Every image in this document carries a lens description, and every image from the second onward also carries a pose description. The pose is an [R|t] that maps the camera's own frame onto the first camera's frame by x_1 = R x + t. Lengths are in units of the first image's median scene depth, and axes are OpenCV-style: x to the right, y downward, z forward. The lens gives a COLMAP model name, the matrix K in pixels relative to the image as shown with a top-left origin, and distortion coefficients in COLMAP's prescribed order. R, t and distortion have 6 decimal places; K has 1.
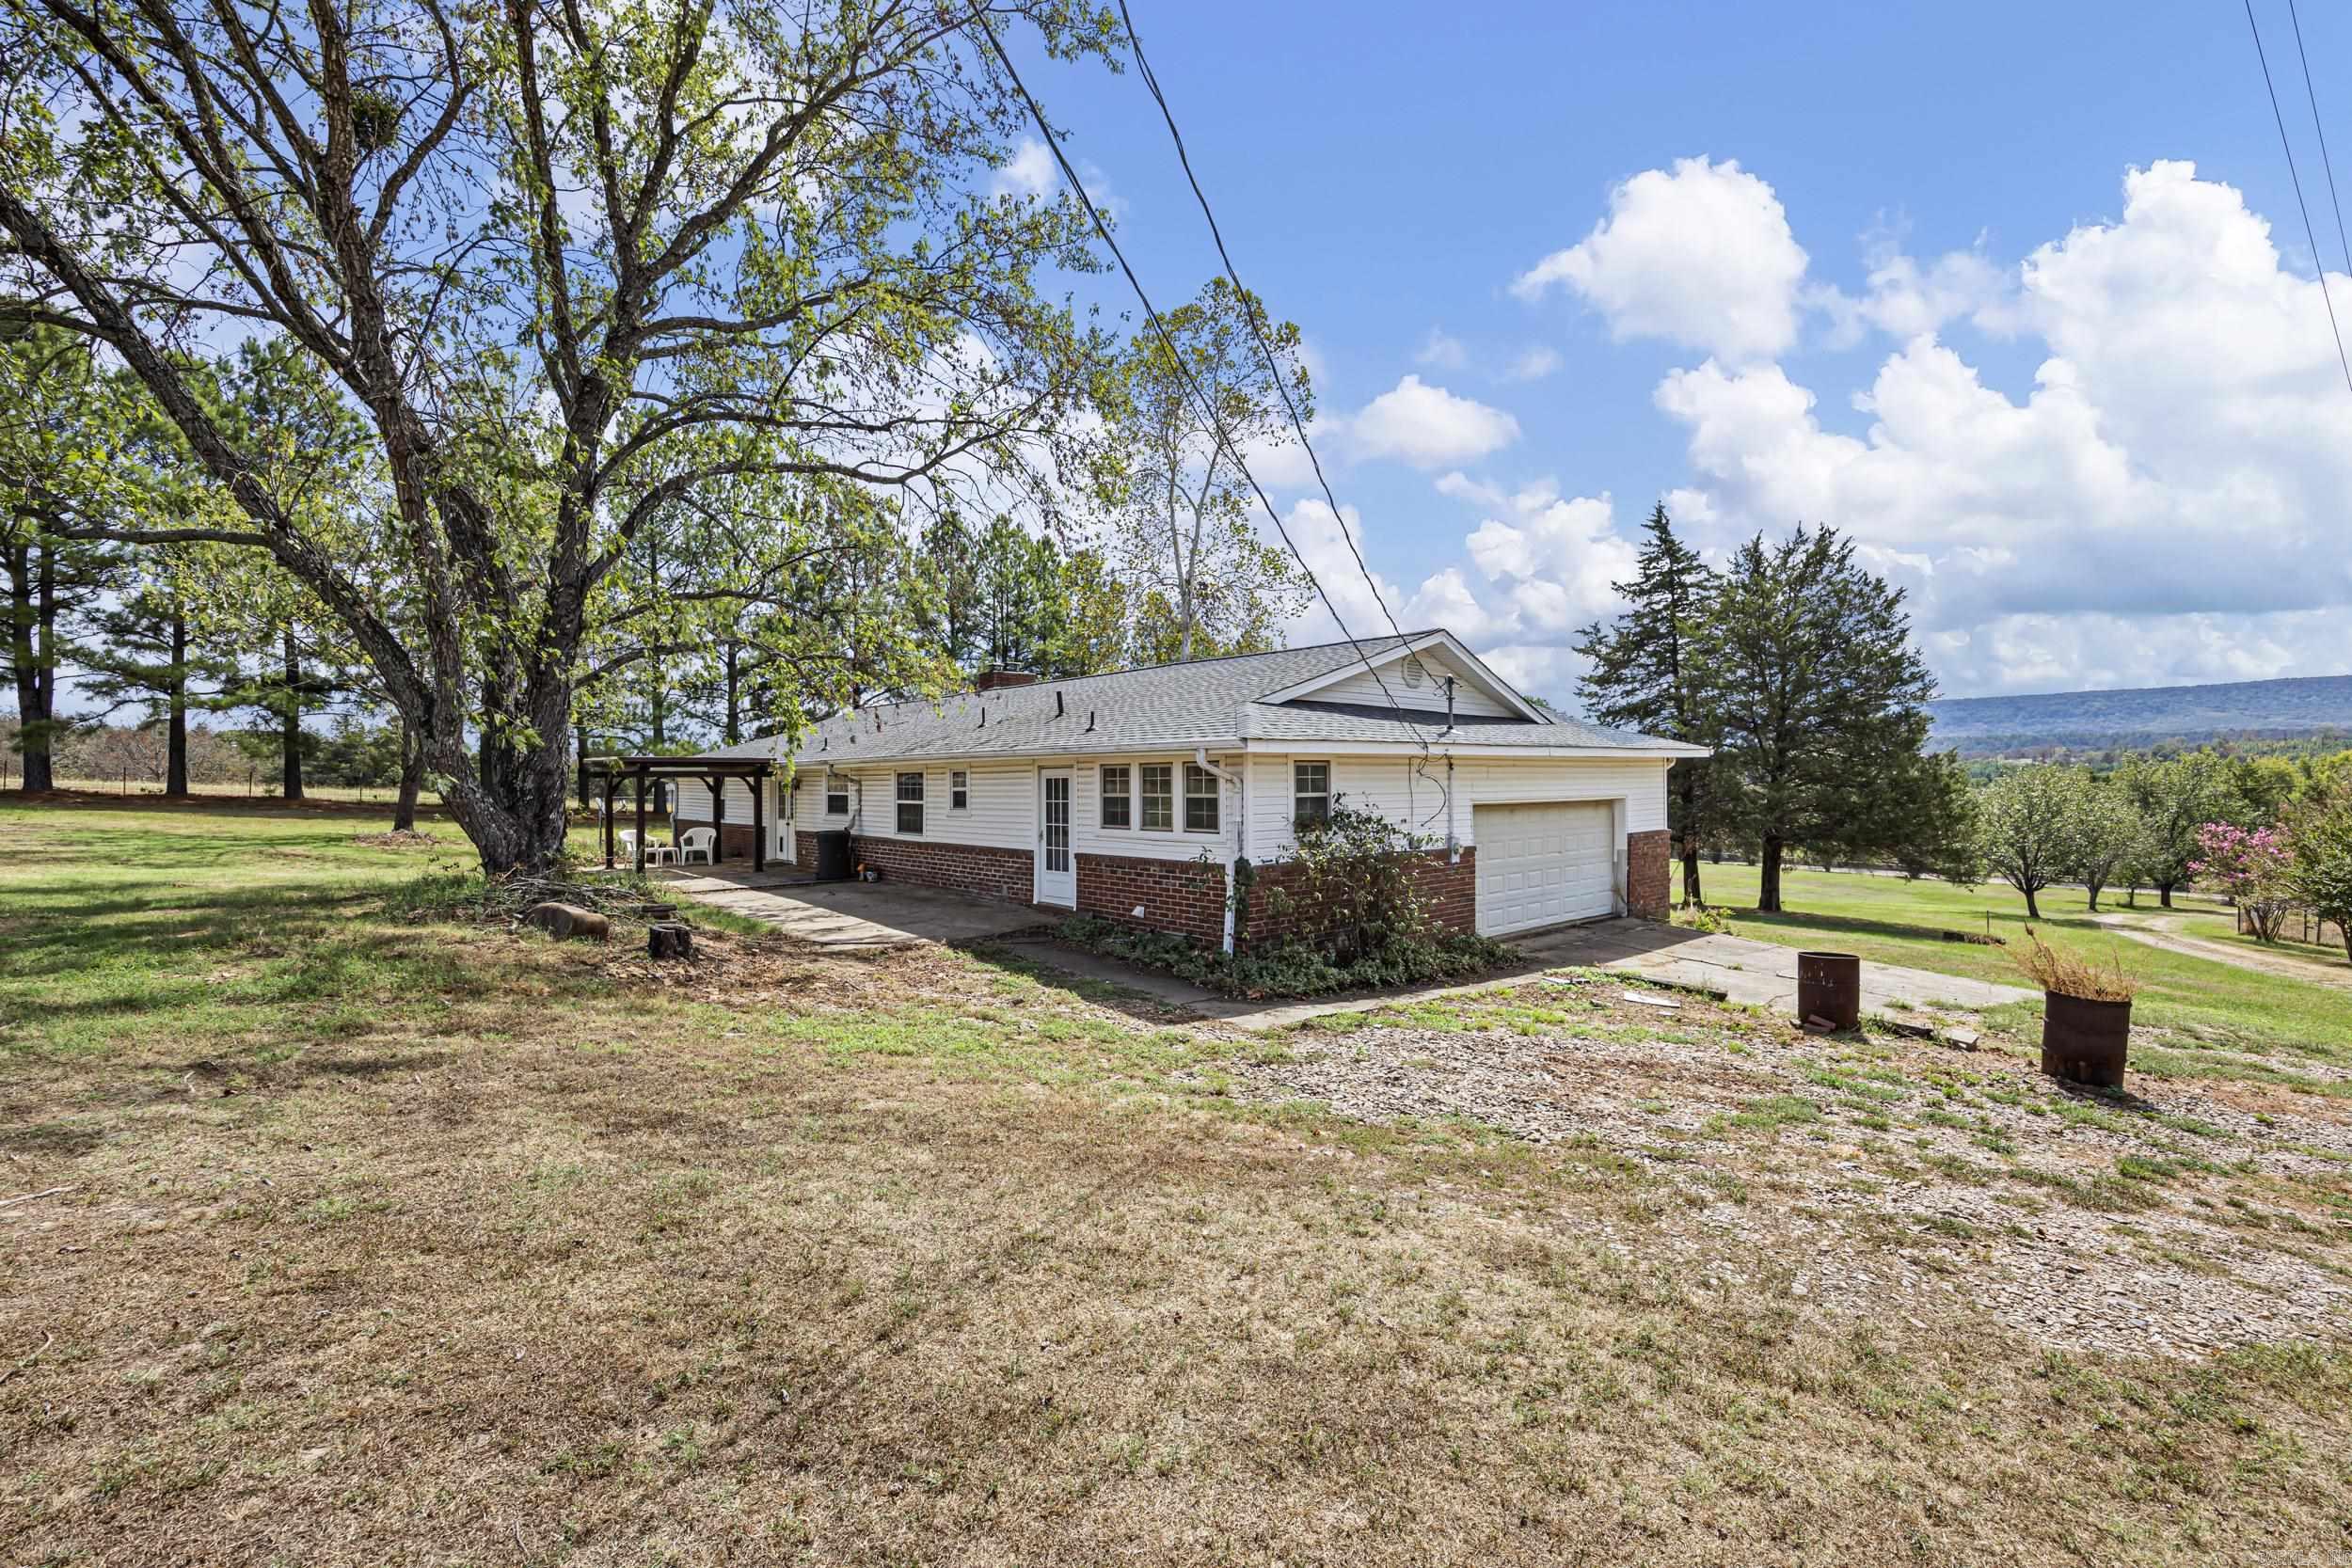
lens RADIAL K [[1090.0, 0, 1176.4], [0, 1090.0, 783.6], [0, 0, 1]] dist [-0.001711, -0.000249]
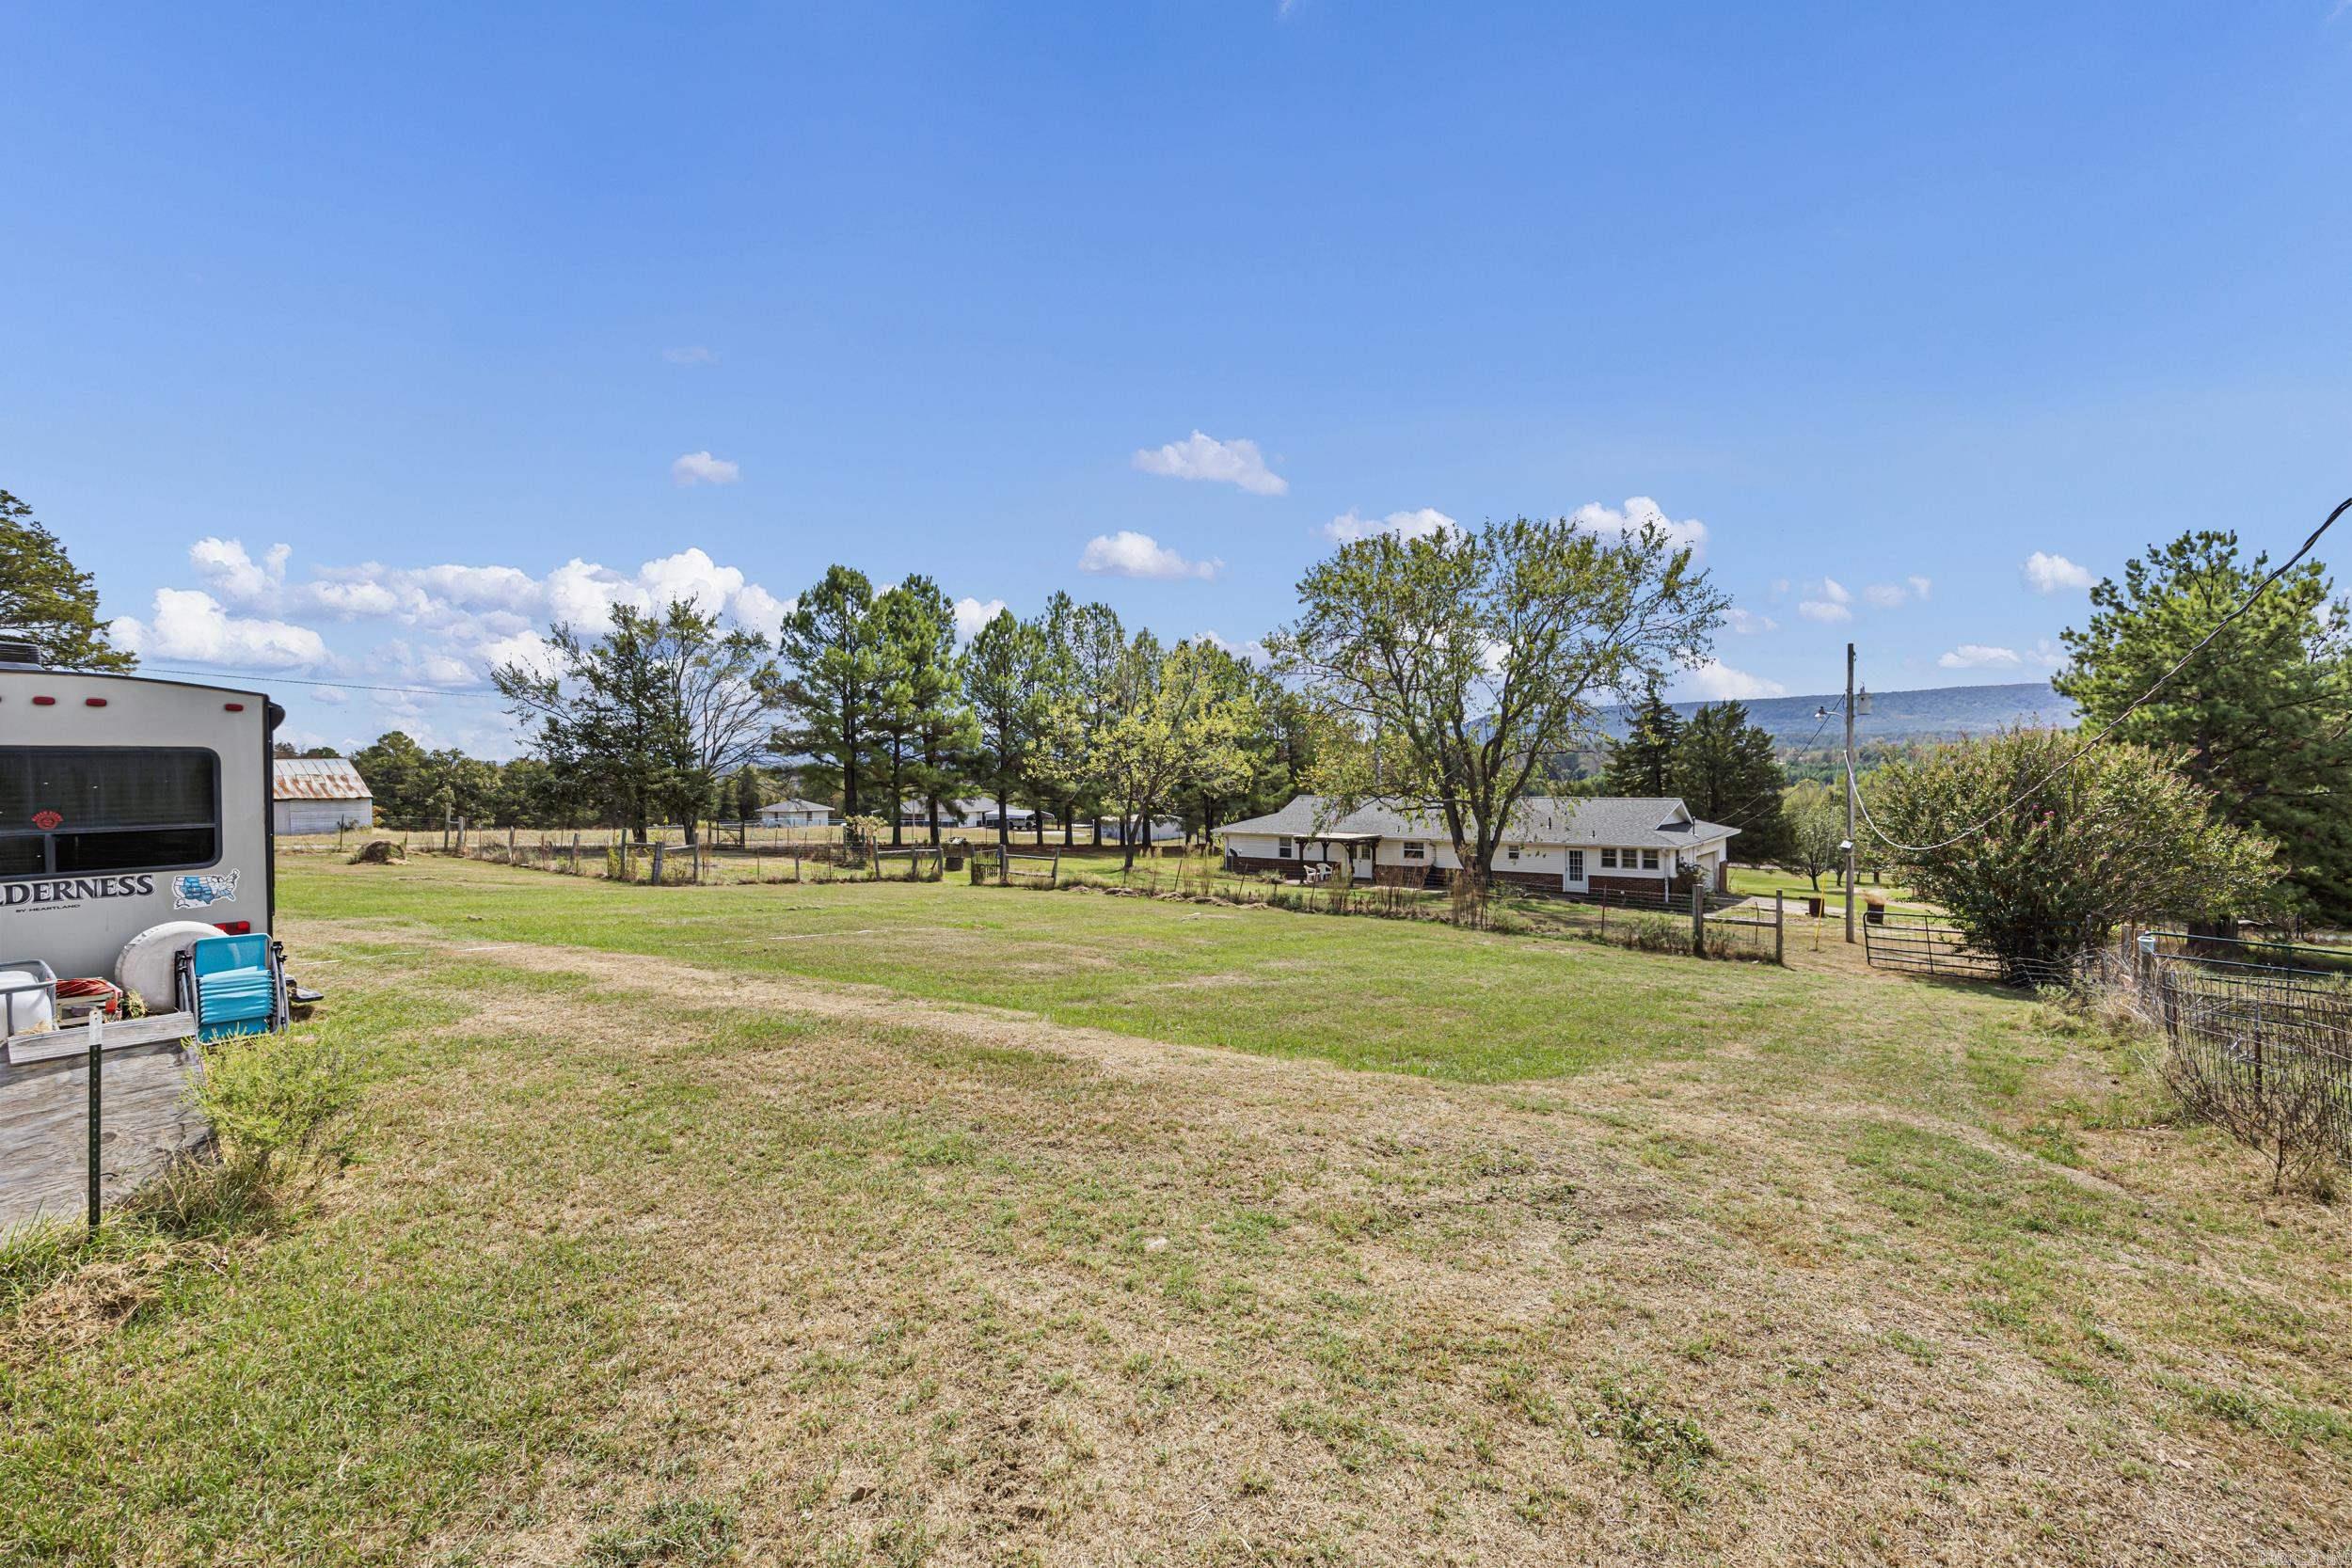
lens RADIAL K [[1090.0, 0, 1175.9], [0, 1090.0, 782.9], [0, 0, 1]] dist [-0.001711, -0.000249]
pose [[0.985328, -0.006865, 0.170535, -1.807626], [0.006210, 0.999971, 0.004375, -0.225282], [-0.170560, -0.003251, 0.985342, -1.918459]]
